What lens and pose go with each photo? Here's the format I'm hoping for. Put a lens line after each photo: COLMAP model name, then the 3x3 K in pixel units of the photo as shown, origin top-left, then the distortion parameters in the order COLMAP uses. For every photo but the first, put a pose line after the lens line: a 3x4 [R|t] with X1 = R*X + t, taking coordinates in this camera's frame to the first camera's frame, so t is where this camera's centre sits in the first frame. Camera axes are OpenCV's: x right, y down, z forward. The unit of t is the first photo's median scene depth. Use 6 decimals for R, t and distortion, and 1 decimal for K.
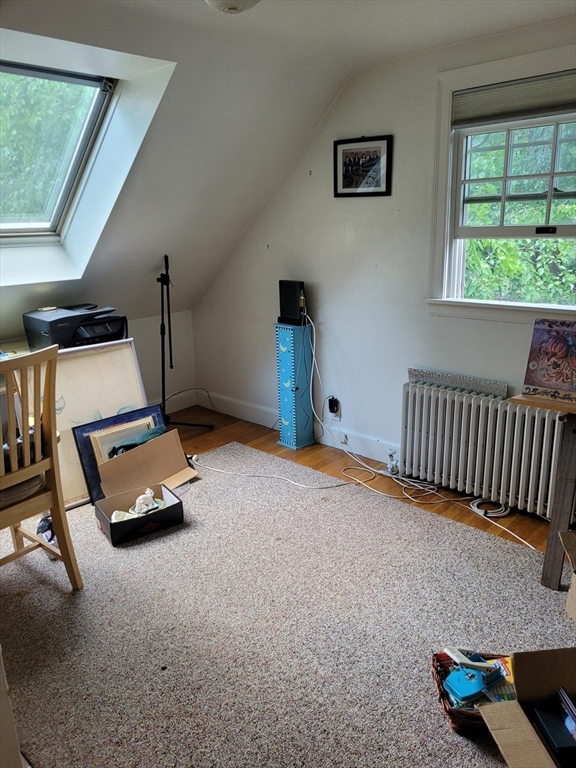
lens RADIAL K [[579.9, 0, 297.9], [0, 579.9, 389.0], [0, 0, 1]] dist [0.016866, -0.005331]
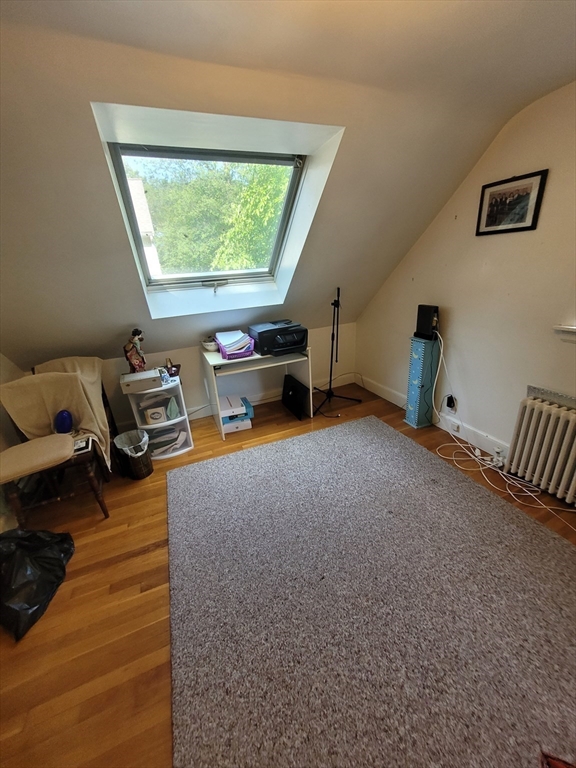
lens RADIAL K [[300.7, 0, 292.1], [0, 300.7, 385.7], [0, 0, 1]] dist [0.001780, -0.000103]
pose [[0.909080, 0.115795, -0.400206, 0.002701], [-0.072712, 0.989954, 0.121263, -0.072648], [0.410227, -0.081138, 0.908367, 0.257918]]
